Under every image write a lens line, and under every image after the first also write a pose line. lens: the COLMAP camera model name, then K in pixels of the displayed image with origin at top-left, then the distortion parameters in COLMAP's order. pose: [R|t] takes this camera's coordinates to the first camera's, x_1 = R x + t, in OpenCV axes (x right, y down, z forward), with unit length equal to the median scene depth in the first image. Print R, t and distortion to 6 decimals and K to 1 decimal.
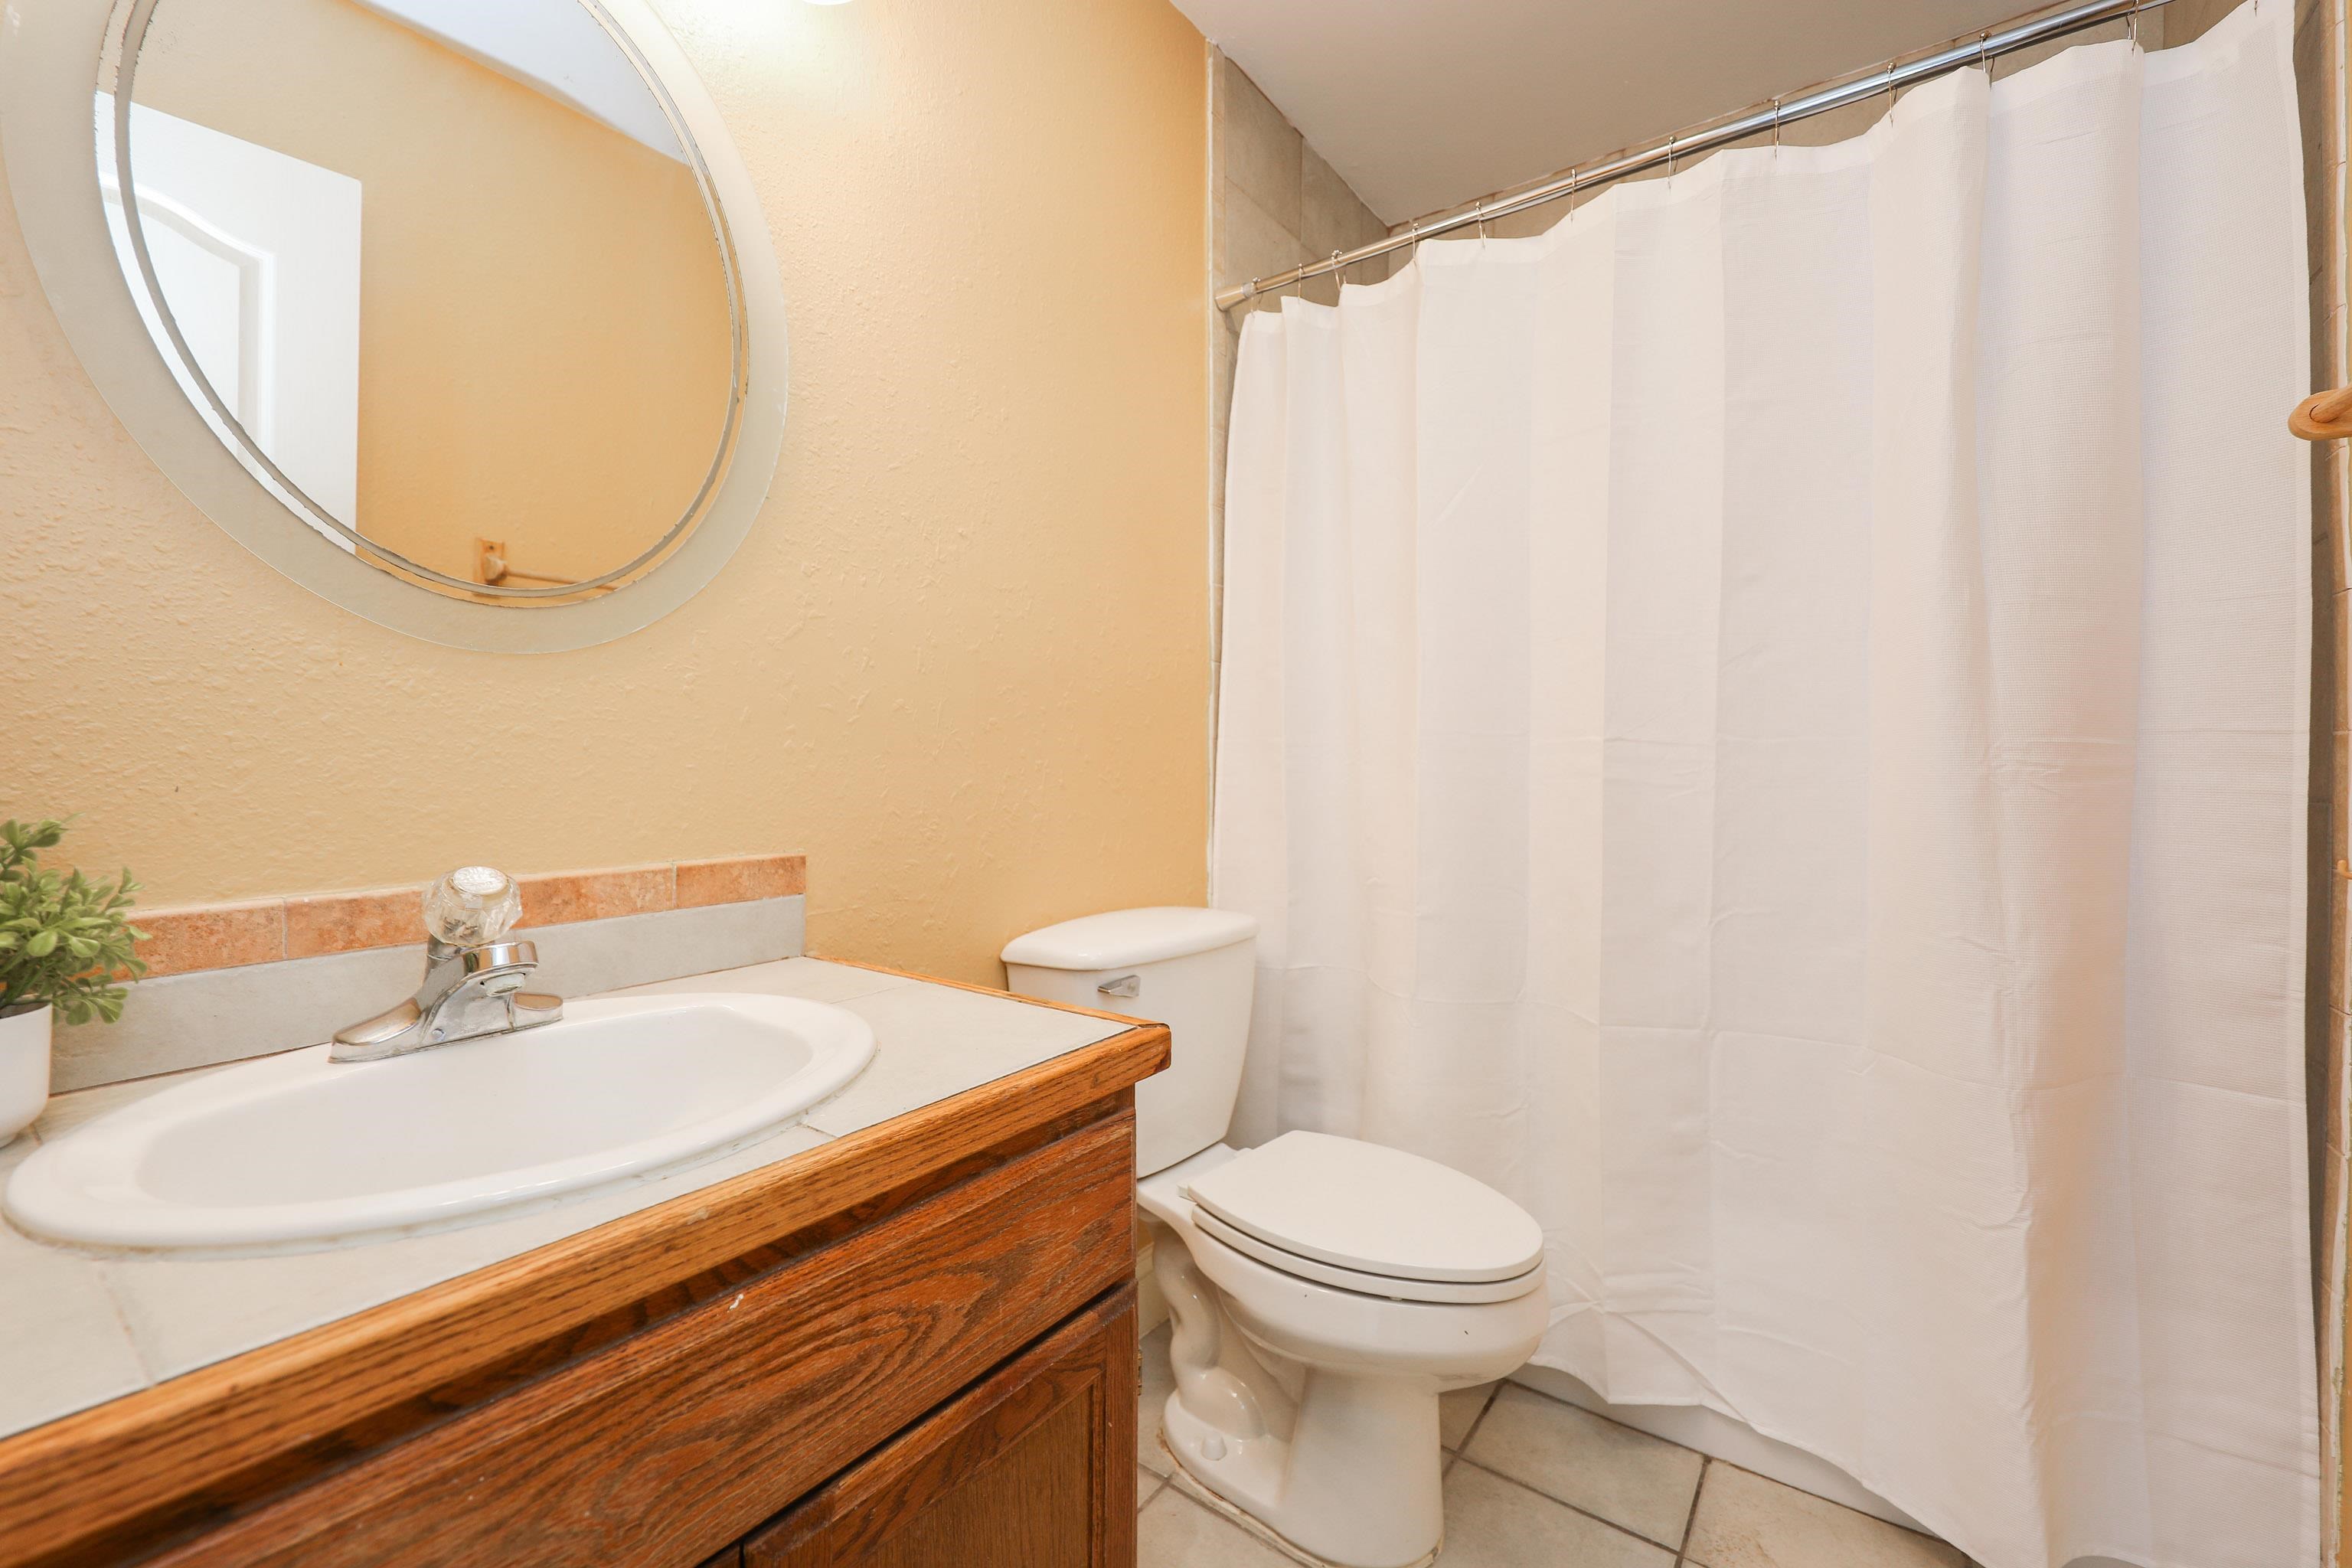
lens RADIAL K [[960.9, 0, 1194.9], [0, 960.9, 772.6], [0, 0, 1]] dist [0.000626, -0.002174]
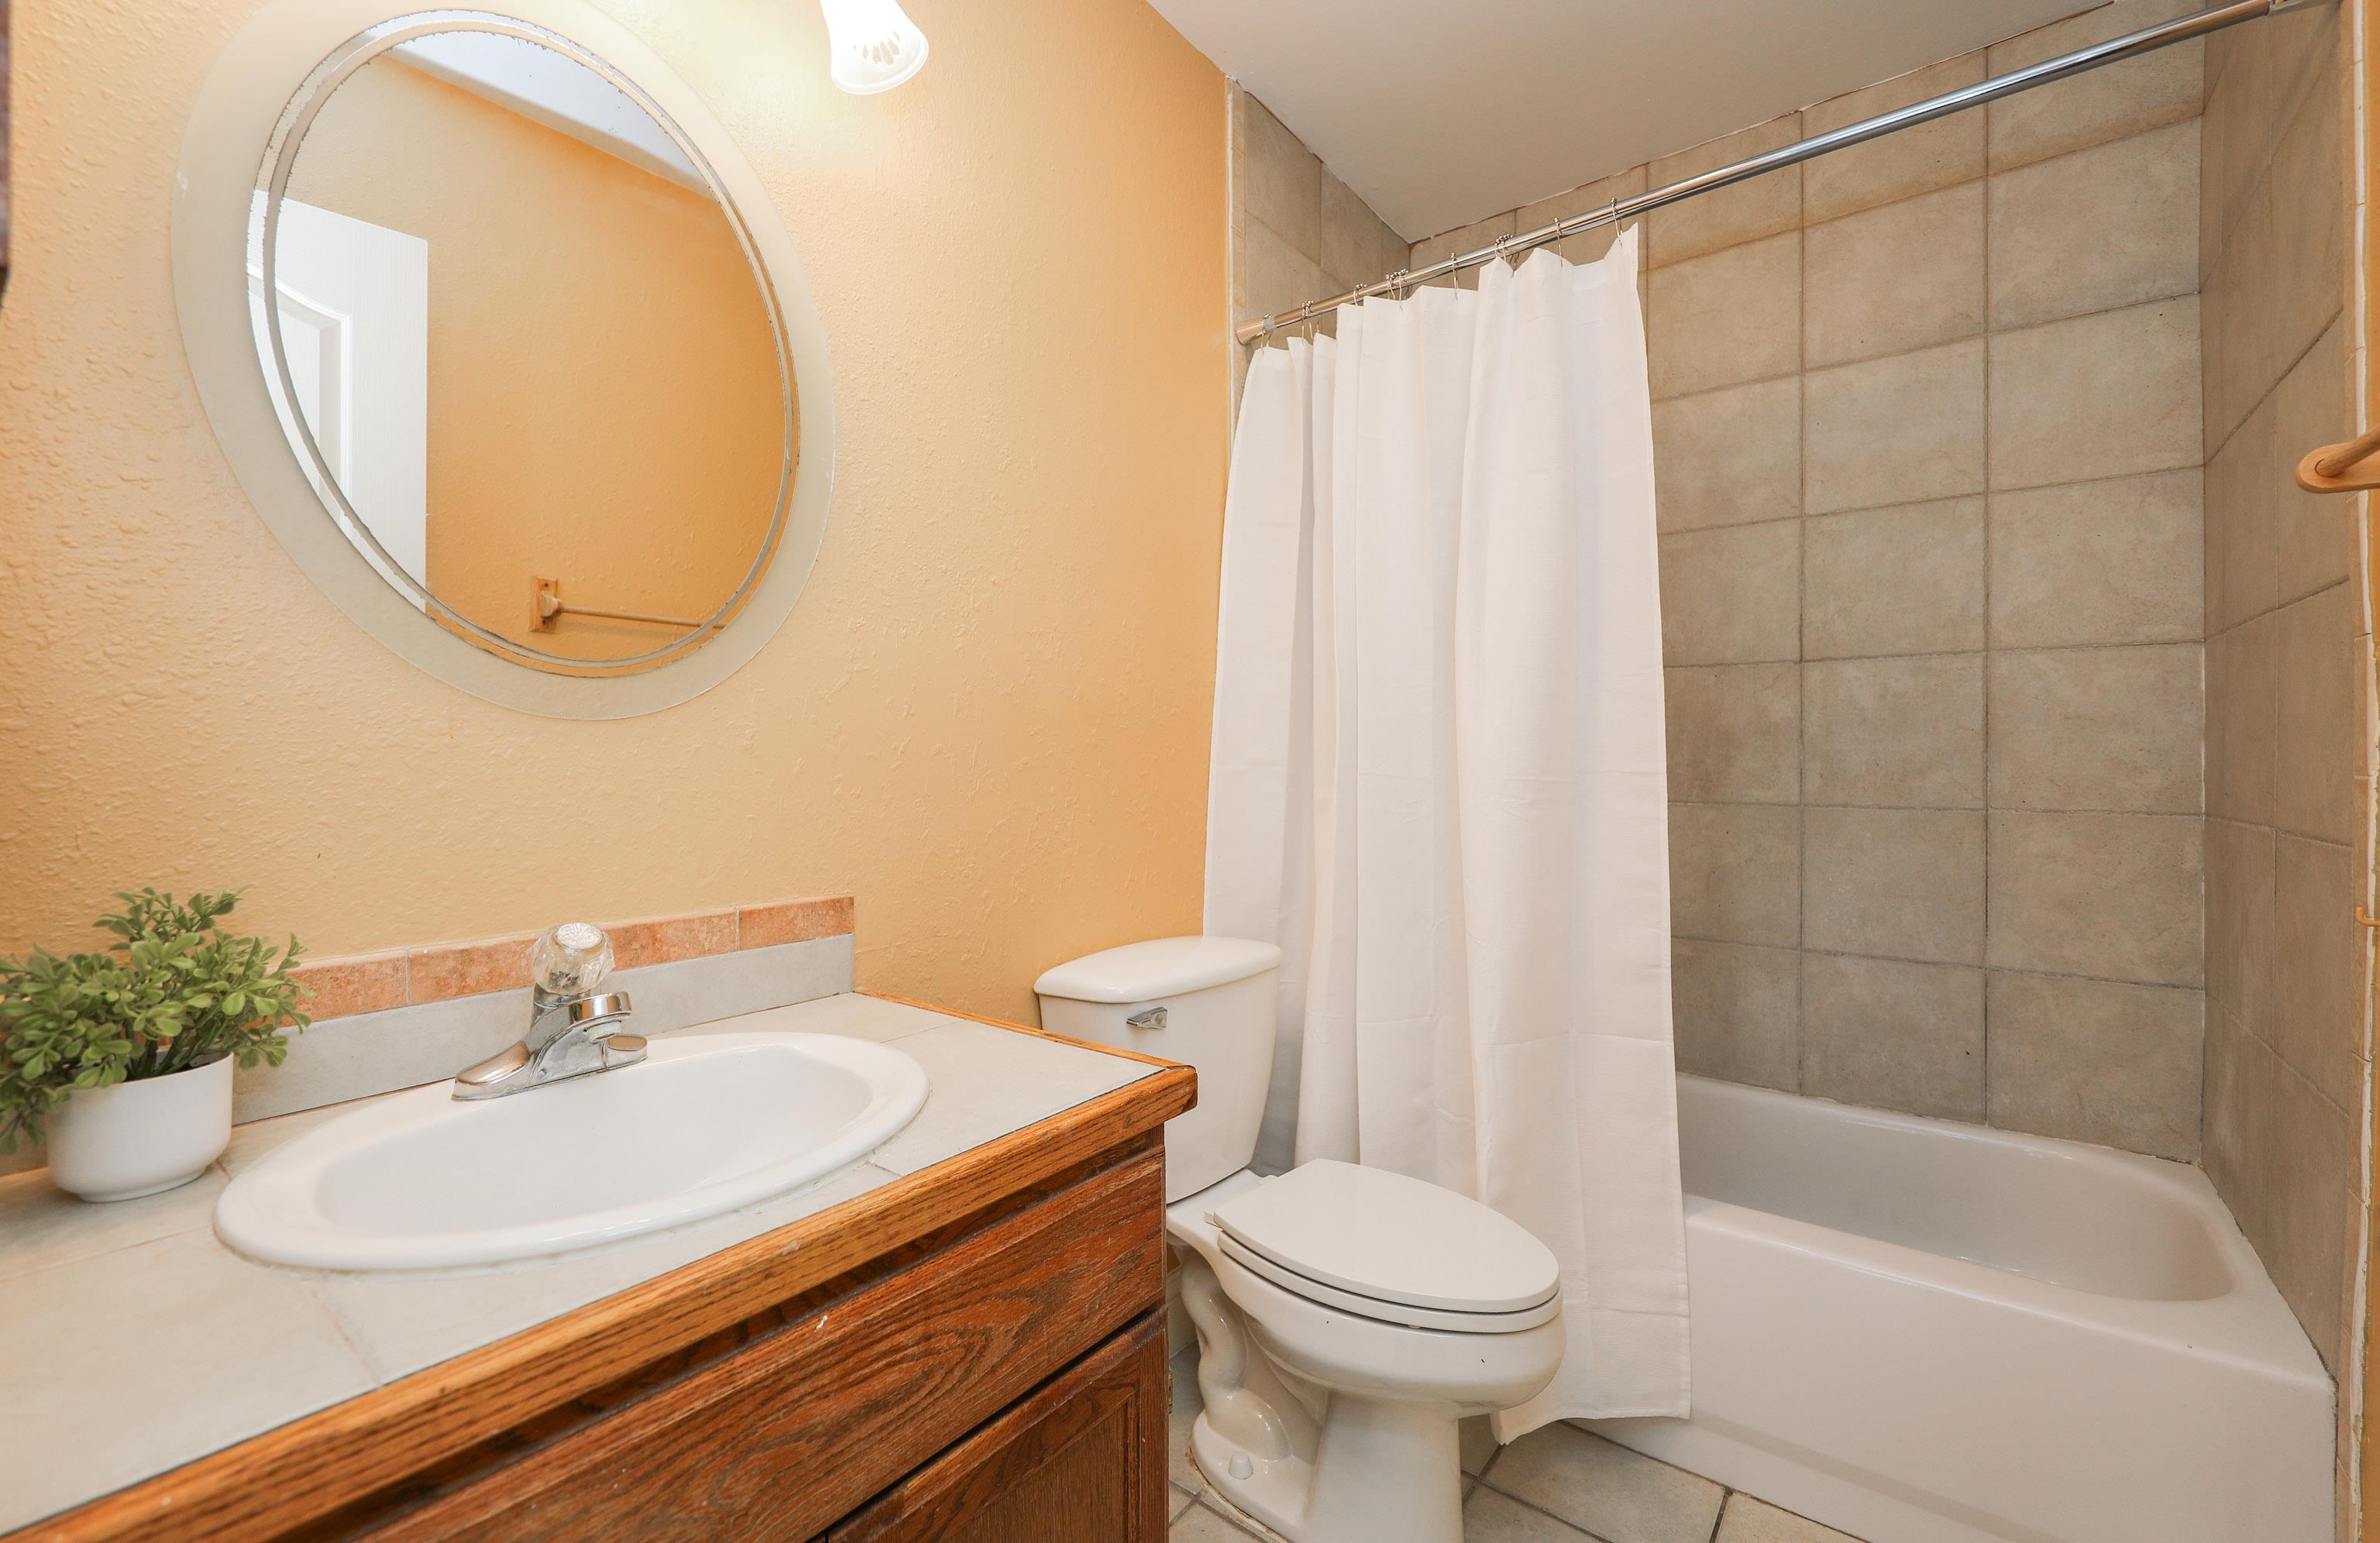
lens RADIAL K [[982.9, 0, 1175.4], [0, 982.9, 760.6], [0, 0, 1]] dist [0.002966, -0.002561]
pose [[0.998954, -0.006473, -0.045258, 0.003096], [0.005882, 0.999896, -0.013191, -0.070239], [0.045338, 0.012911, 0.998888, -0.112505]]
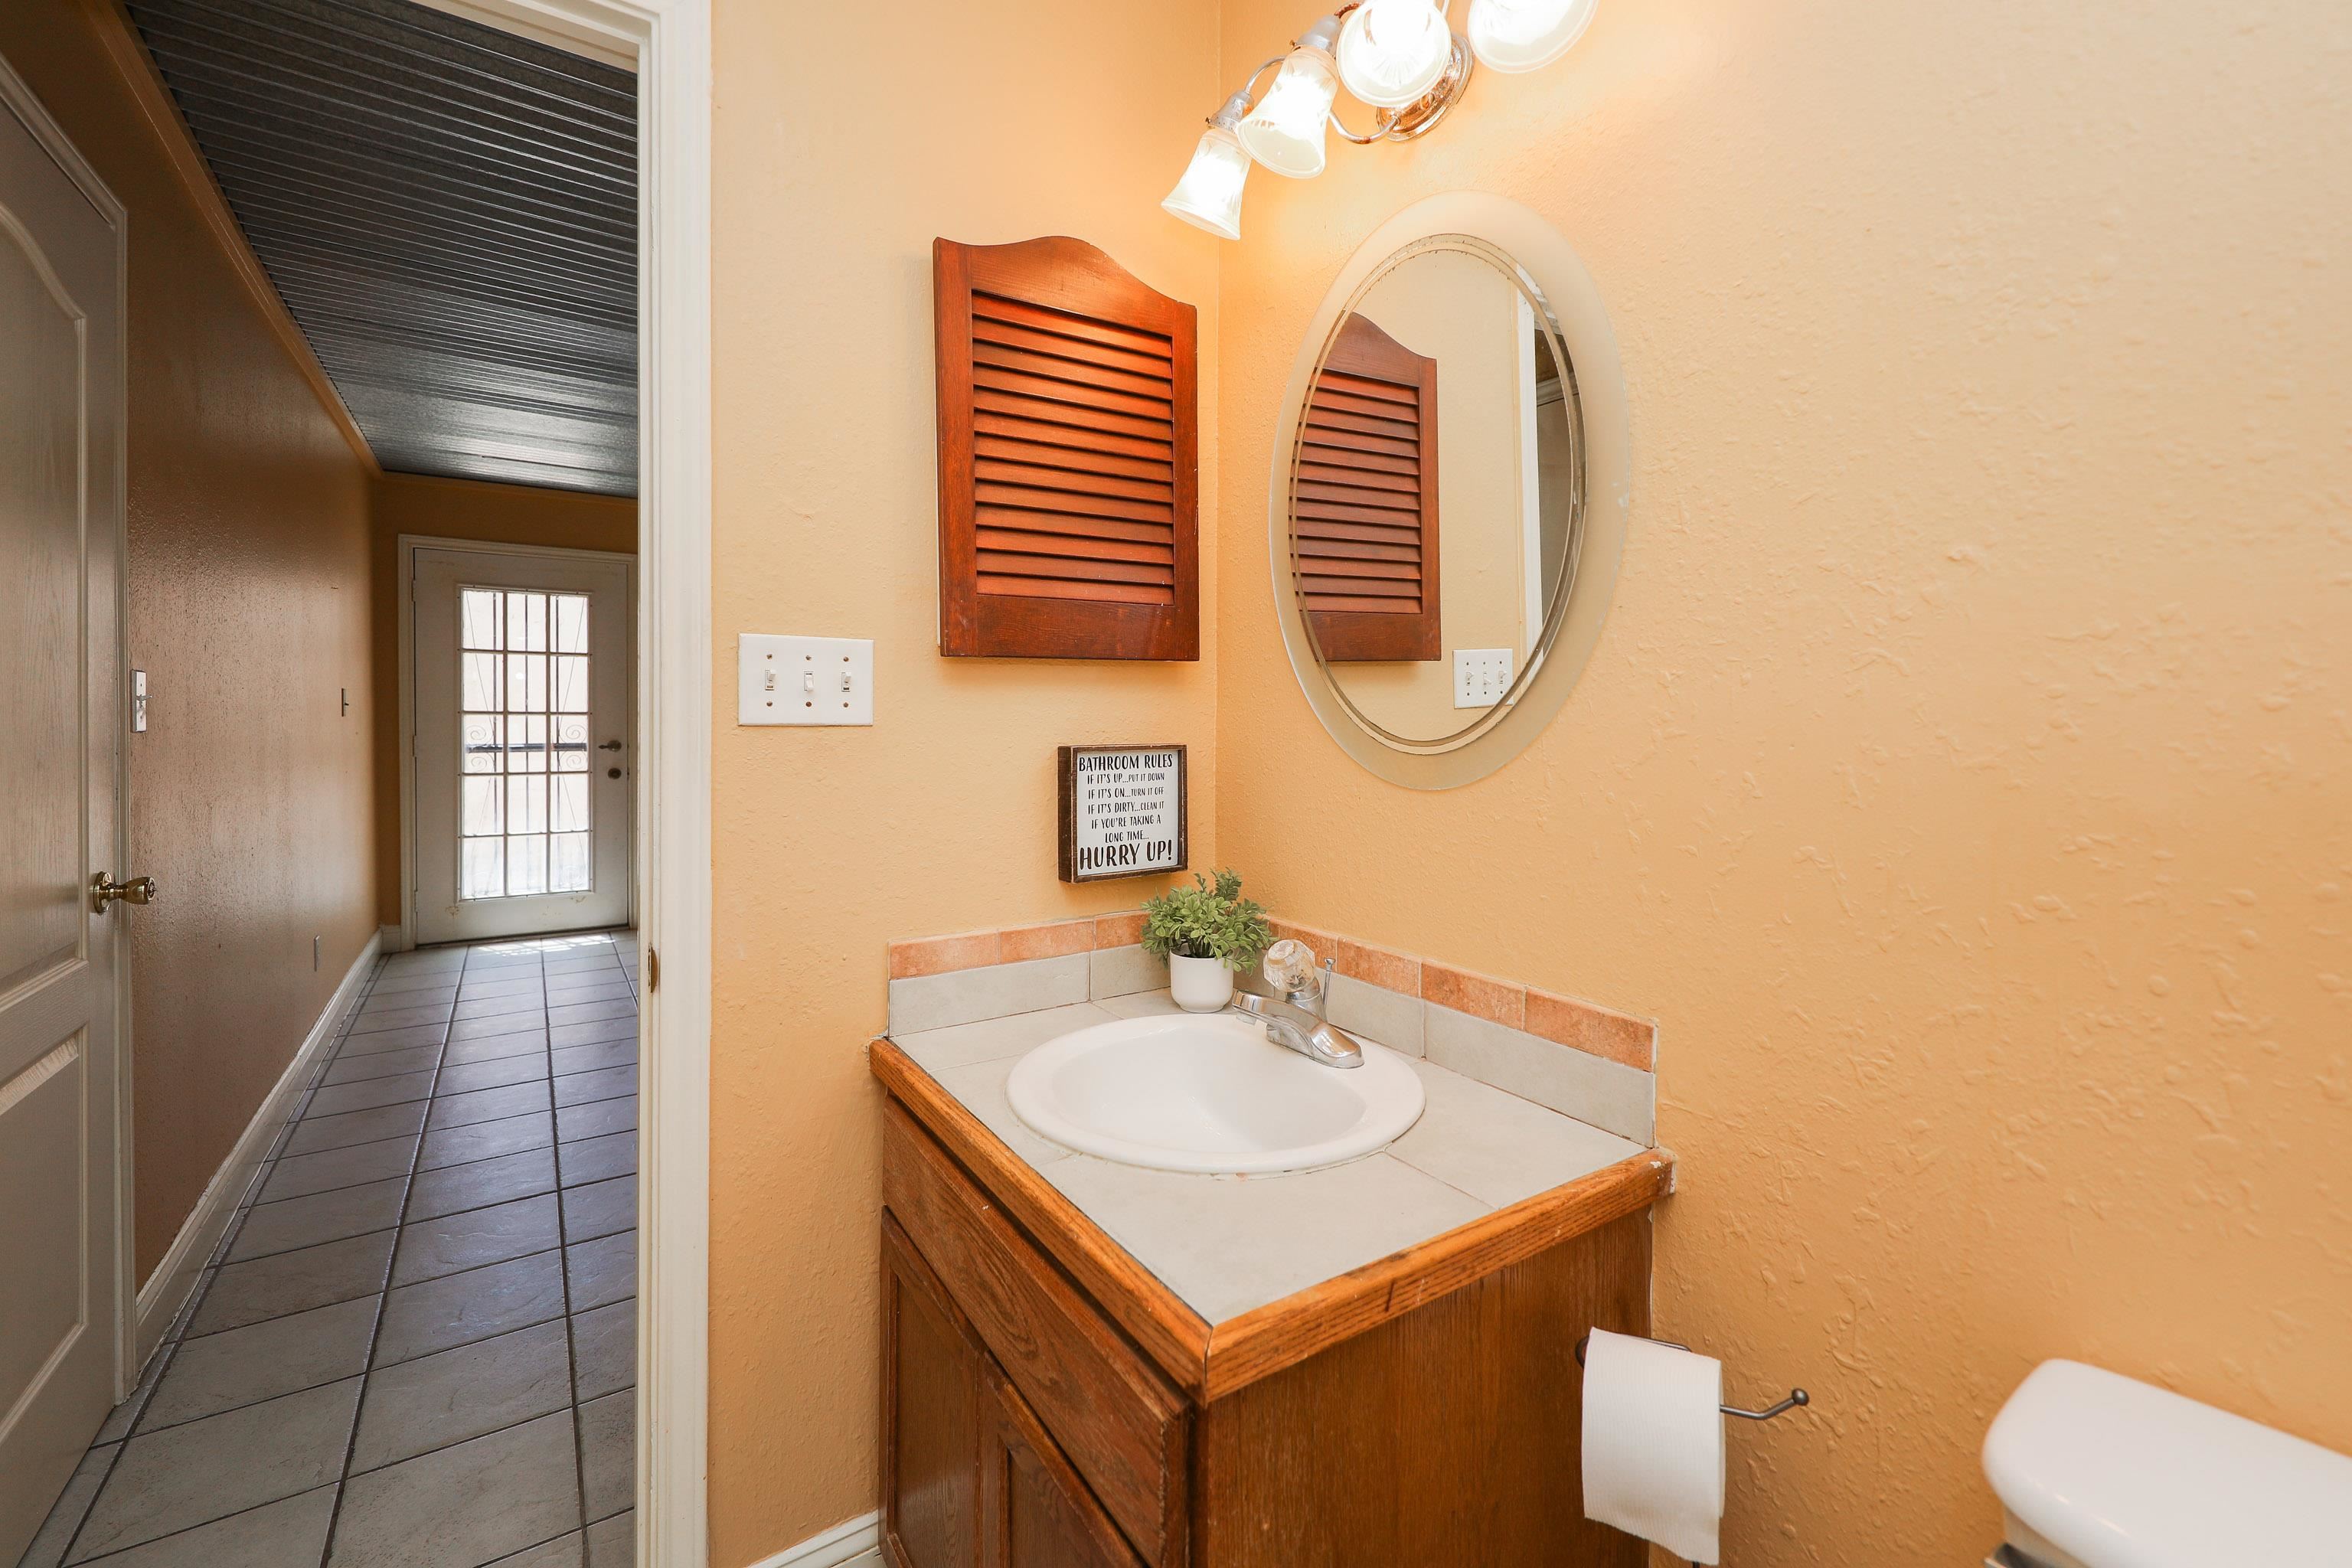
lens RADIAL K [[960.9, 0, 1198.2], [0, 960.9, 703.5], [0, 0, 1]] dist [0.000626, -0.002174]
pose [[-0.335872, -0.014643, -0.941794, 0.742608], [-0.015442, 0.999830, -0.010038, -0.259190], [0.941781, 0.011172, -0.336041, 1.322372]]
